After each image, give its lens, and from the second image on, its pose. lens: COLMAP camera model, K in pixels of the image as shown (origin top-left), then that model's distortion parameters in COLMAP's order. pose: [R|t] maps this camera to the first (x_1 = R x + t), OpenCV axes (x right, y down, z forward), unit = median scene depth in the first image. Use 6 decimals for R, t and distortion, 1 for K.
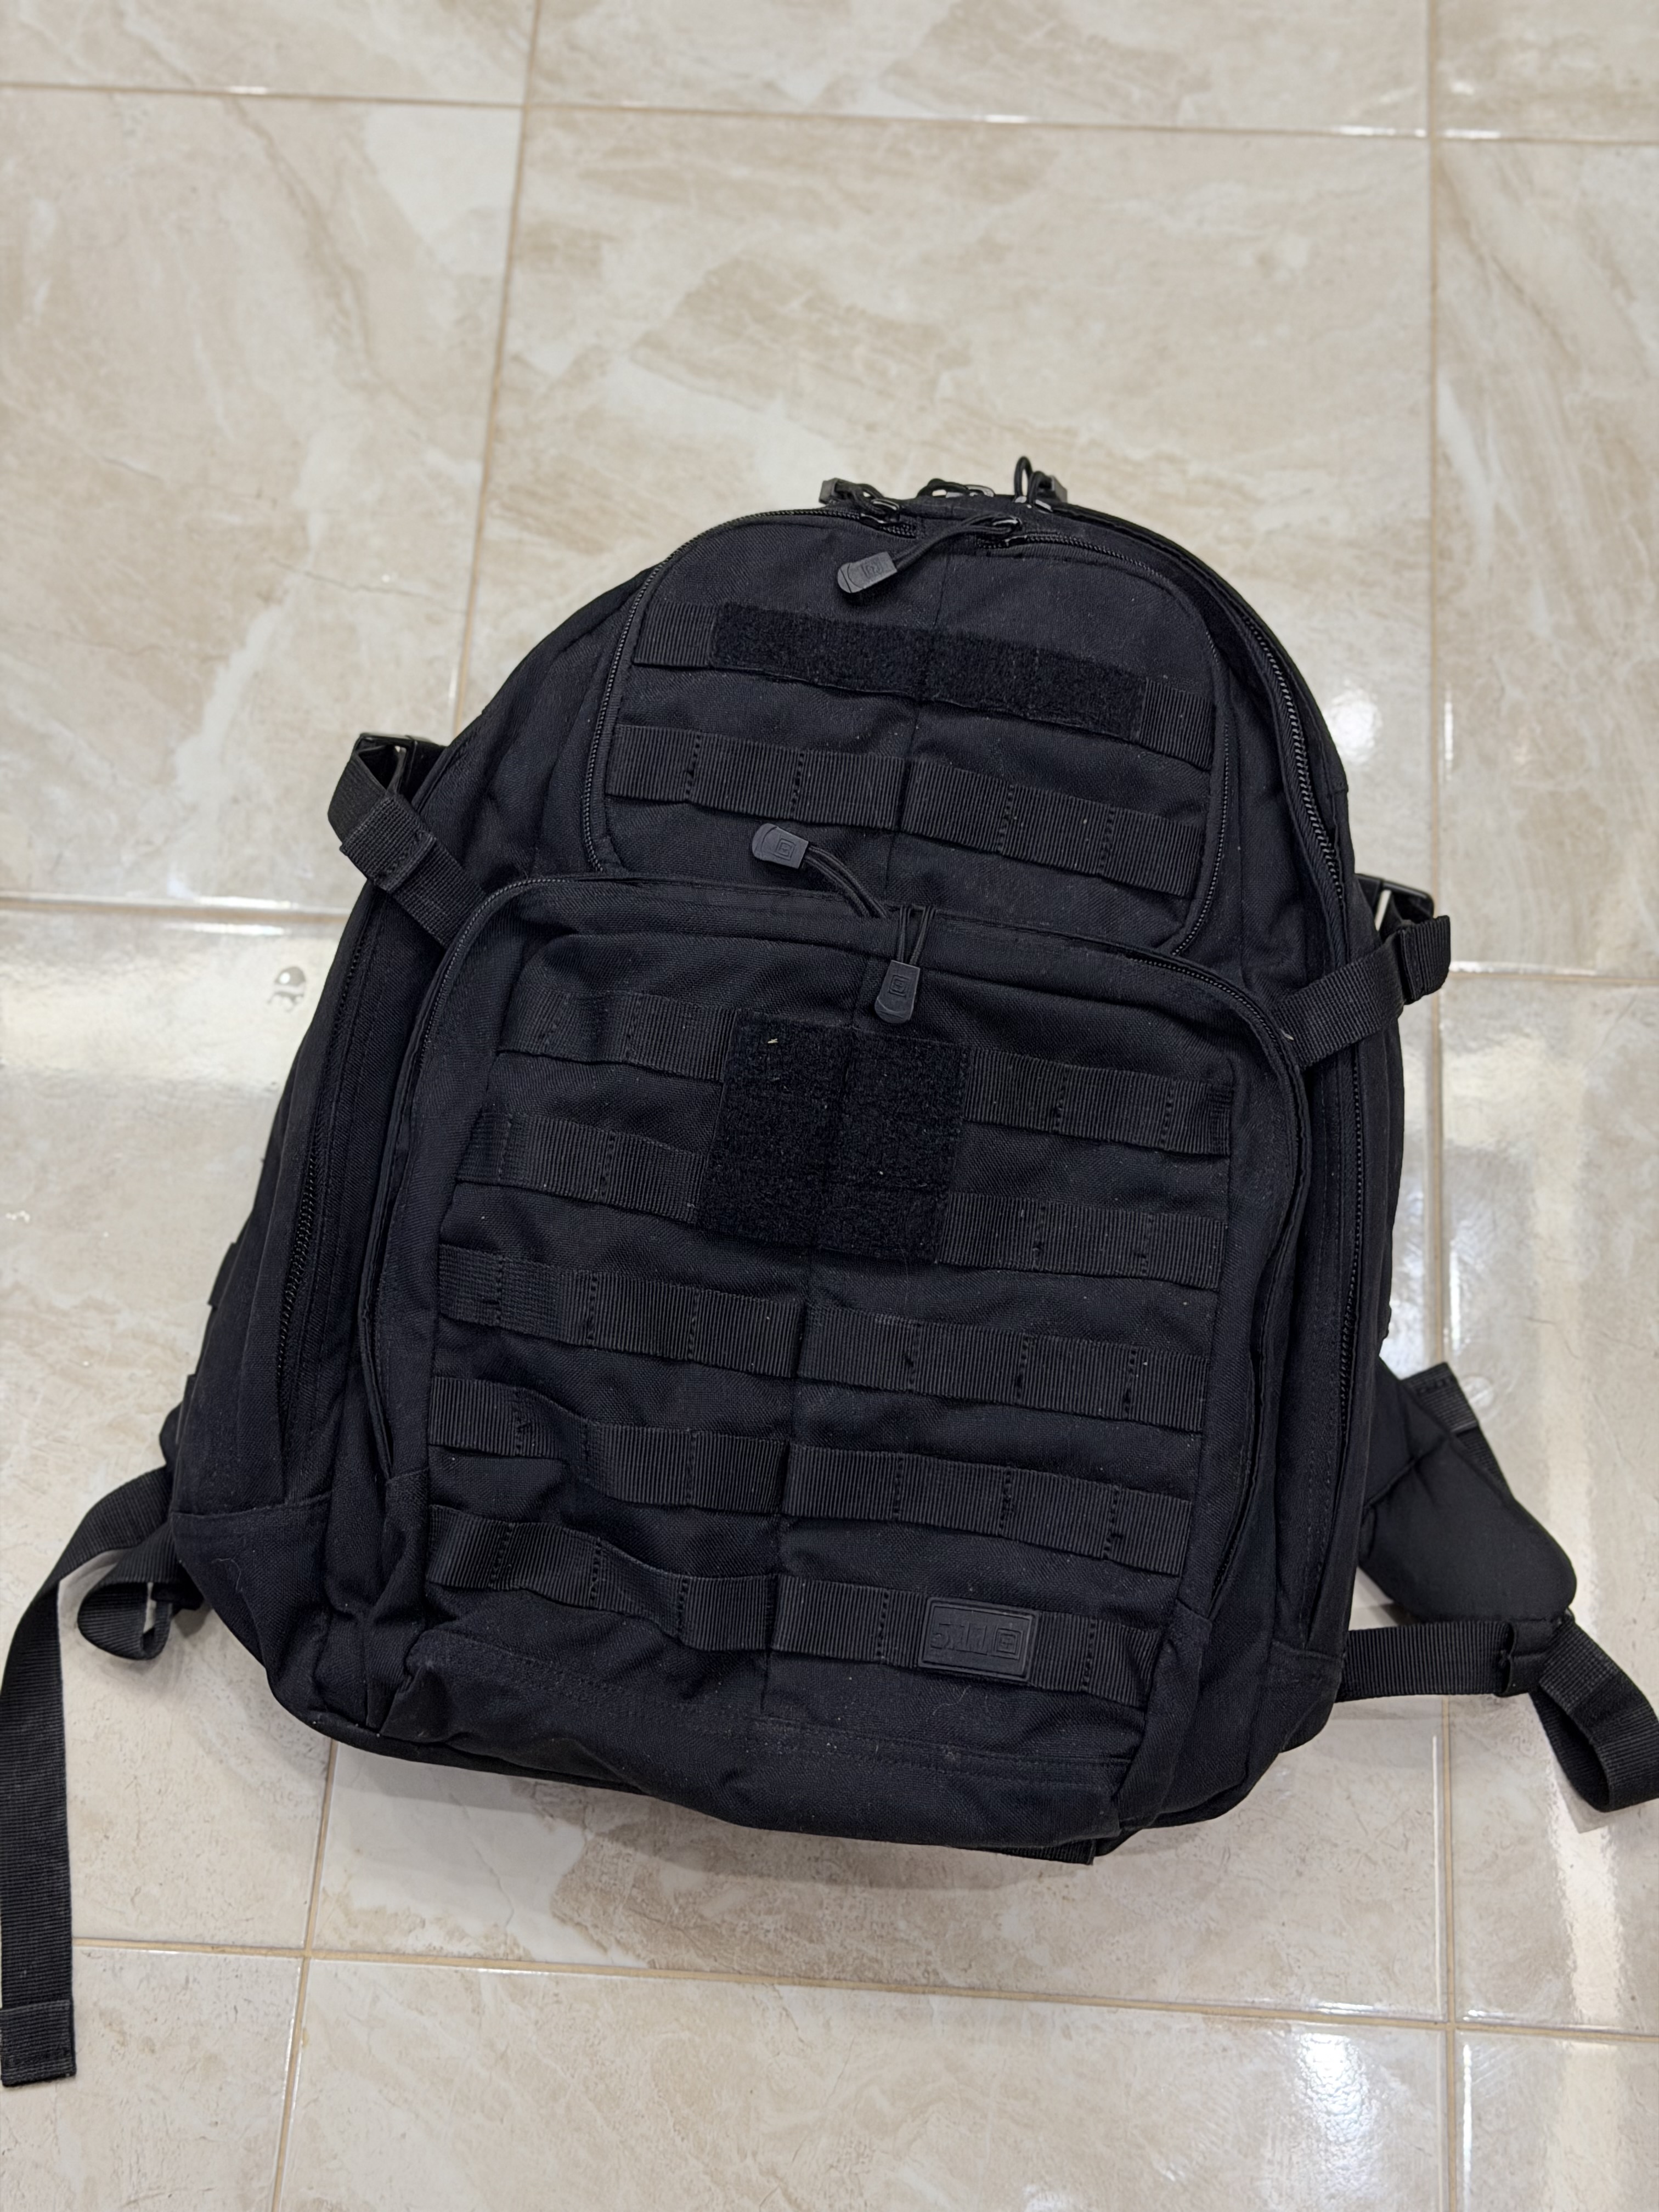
lens RADIAL K [[3228.9, 0, 829.5], [0, 3228.9, 1106.0], [0, 0, 1]] dist [0.098735, -0.214199]
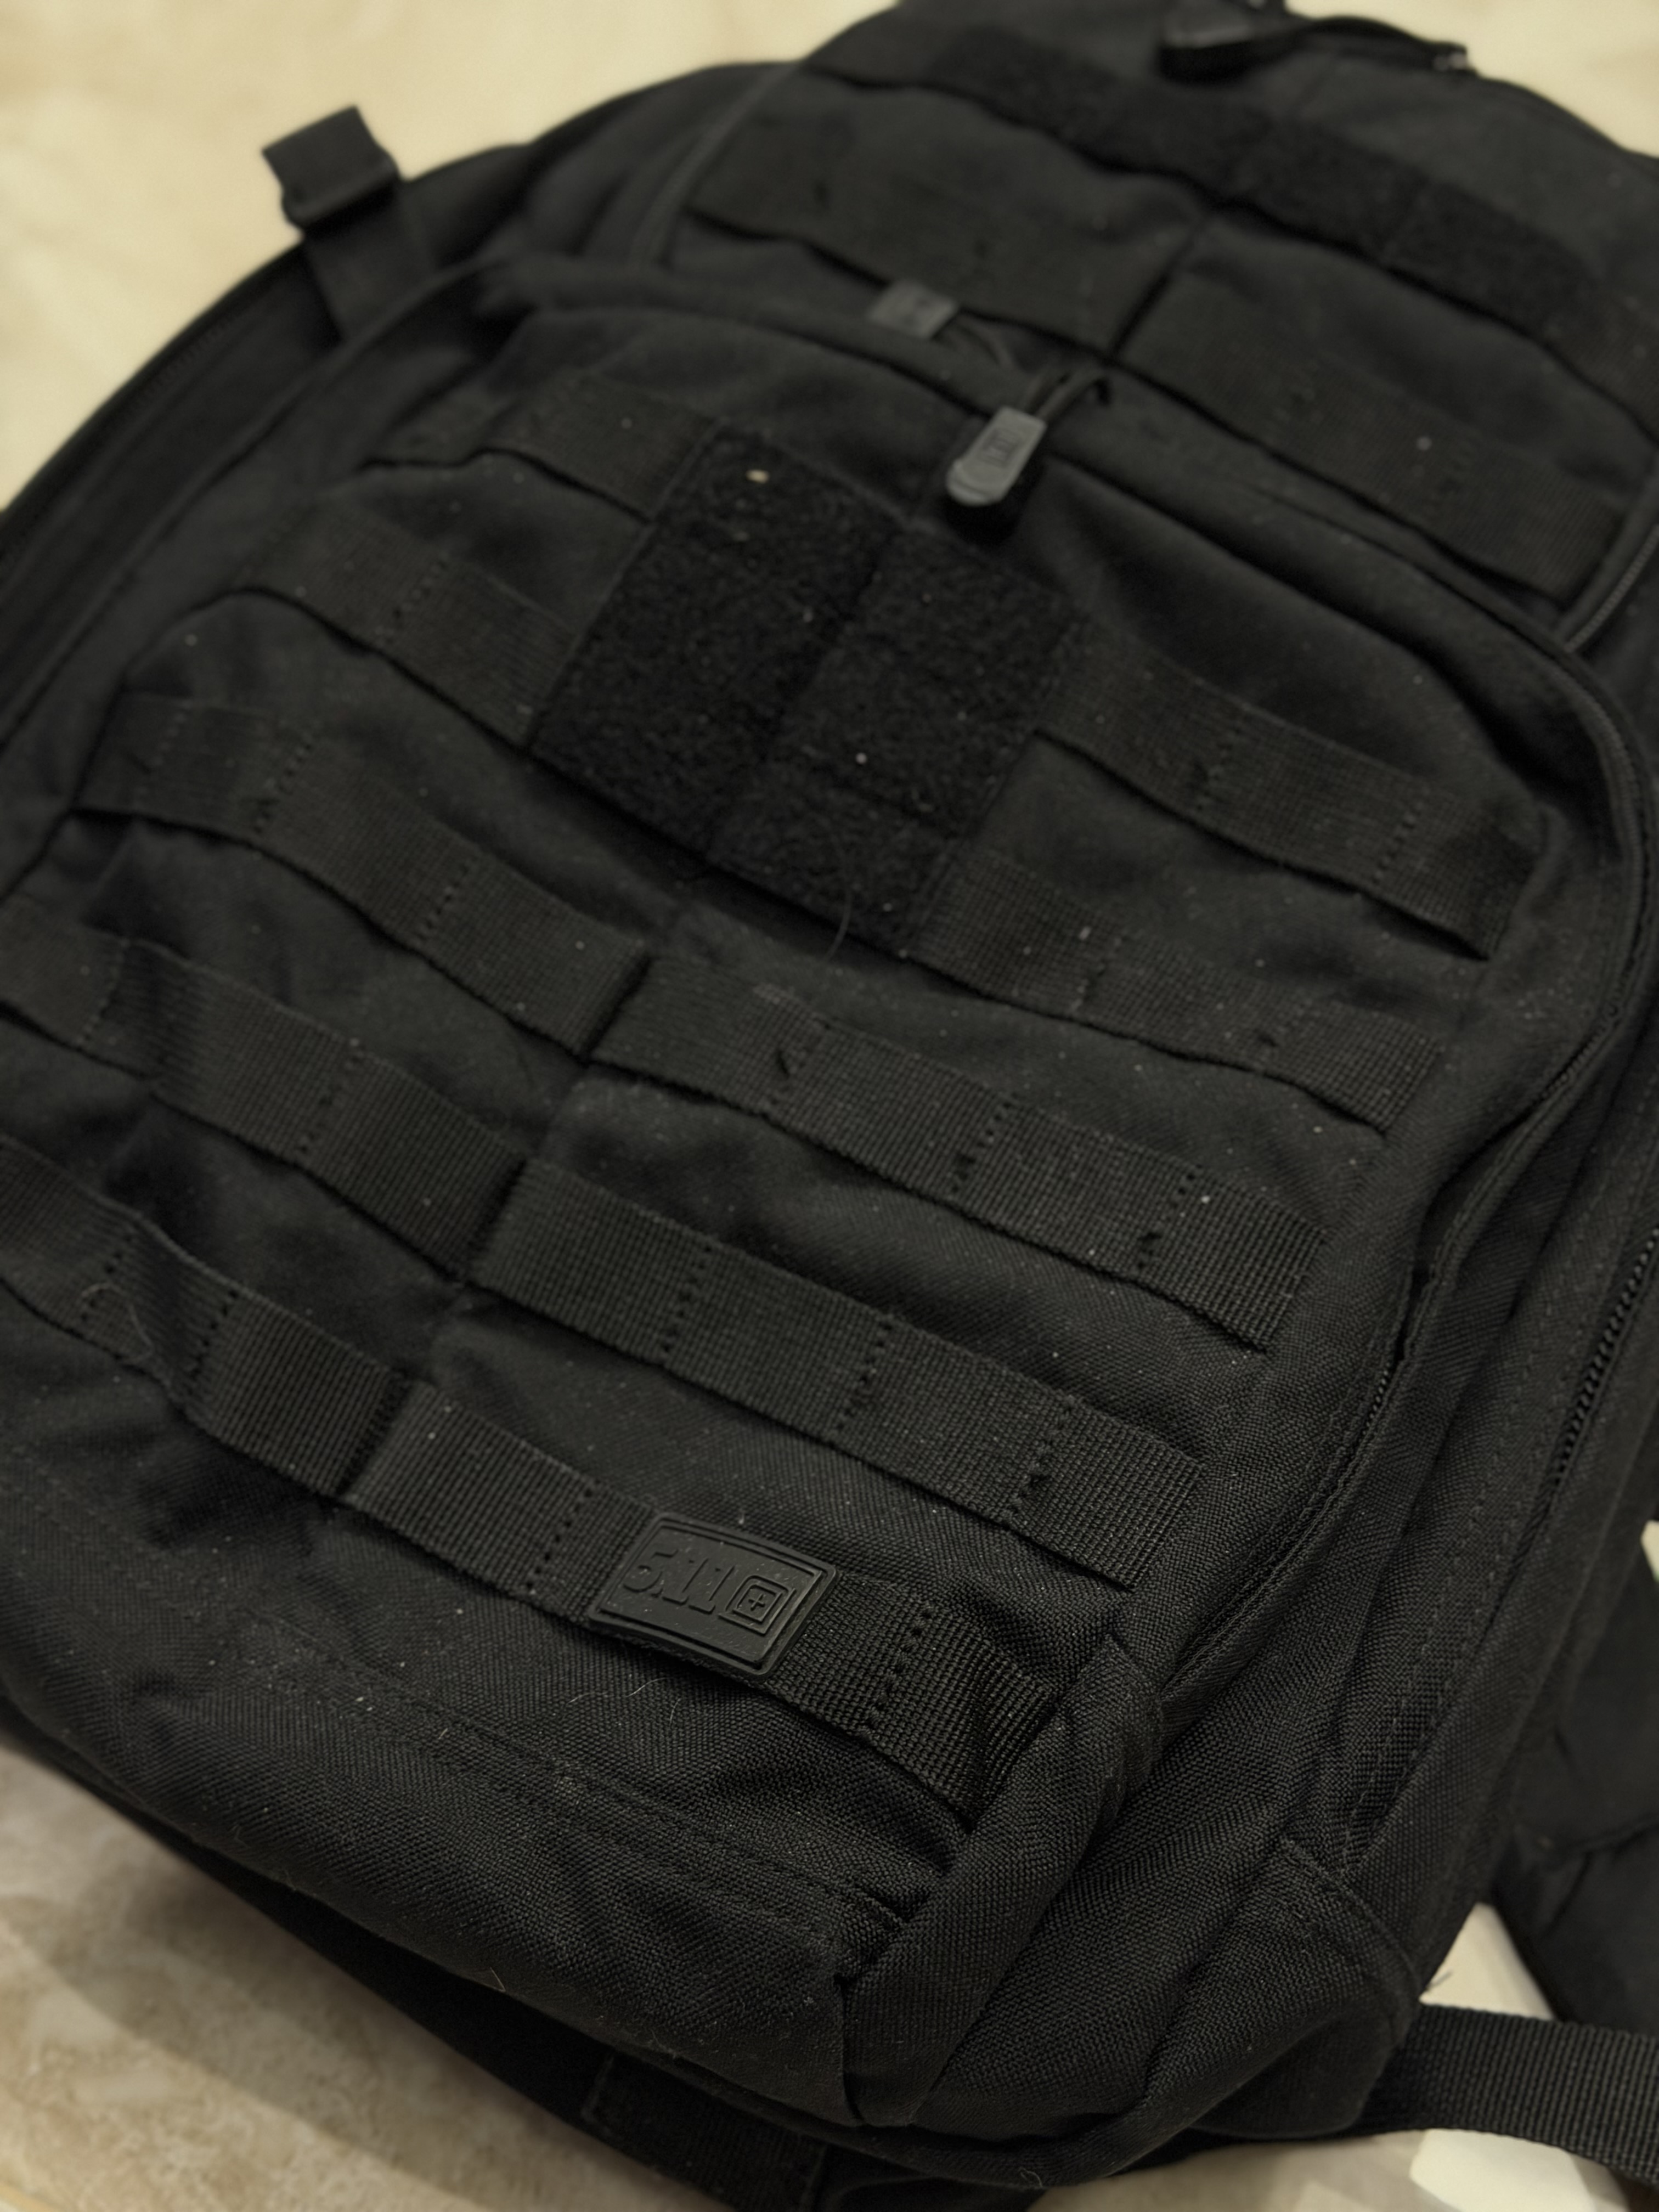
lens RADIAL K [[3228.9, 0, 829.5], [0, 3228.9, 1106.0], [0, 0, 1]] dist [0.098735, -0.214199]
pose [[0.924880, 0.282721, -0.254295, 0.168083], [-0.358393, 0.871604, -0.334457, 0.258647], [0.127086, 0.400470, 0.907454, 0.518686]]
